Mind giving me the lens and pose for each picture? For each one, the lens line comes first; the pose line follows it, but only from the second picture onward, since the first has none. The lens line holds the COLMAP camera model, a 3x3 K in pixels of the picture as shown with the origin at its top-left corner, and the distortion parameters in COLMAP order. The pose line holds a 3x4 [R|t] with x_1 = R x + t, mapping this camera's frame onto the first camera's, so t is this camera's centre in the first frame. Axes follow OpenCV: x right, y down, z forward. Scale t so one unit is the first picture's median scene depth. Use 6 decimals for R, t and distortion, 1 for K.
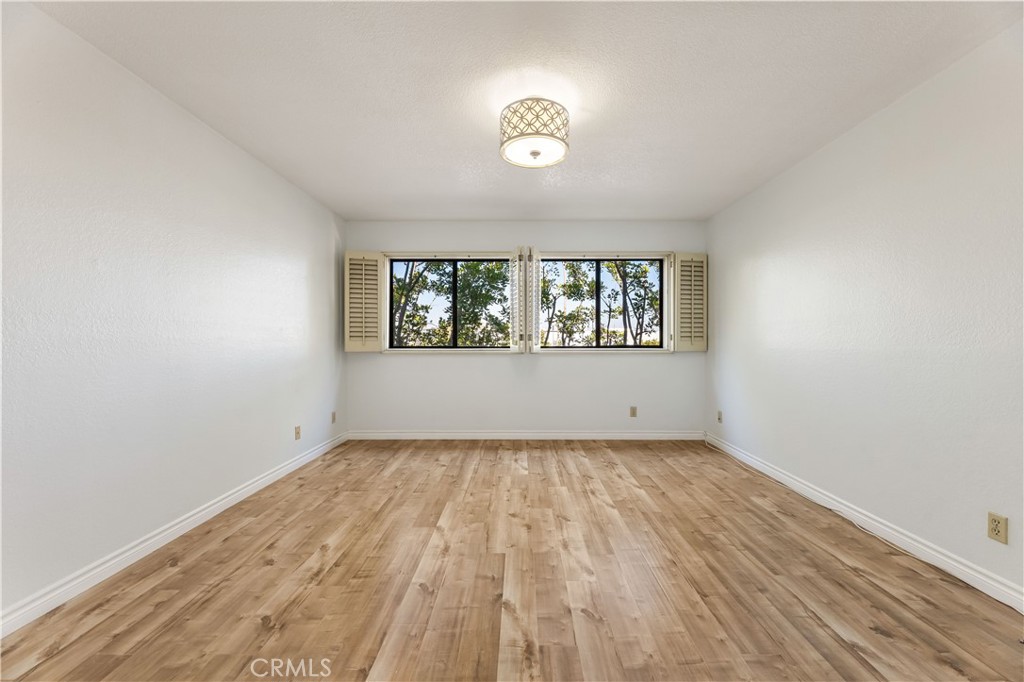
lens RADIAL K [[407.9, 0, 516.8], [0, 407.9, 341.1], [0, 0, 1]] dist [0.000695, -0.000160]
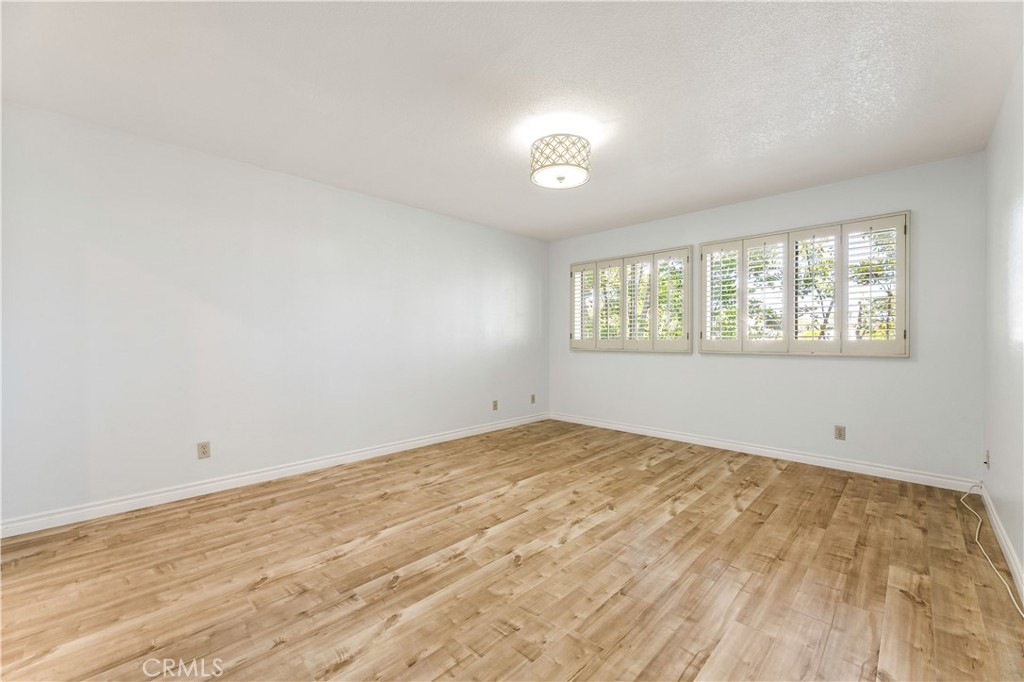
lens RADIAL K [[407.9, 0, 518.4], [0, 407.9, 345.5], [0, 0, 1]] dist [0.000695, -0.000160]
pose [[0.720272, 0.010362, -0.693615, 0.694189], [0.000630, 0.999878, 0.015591, -0.003300], [0.693692, -0.011667, 0.720177, 0.074014]]
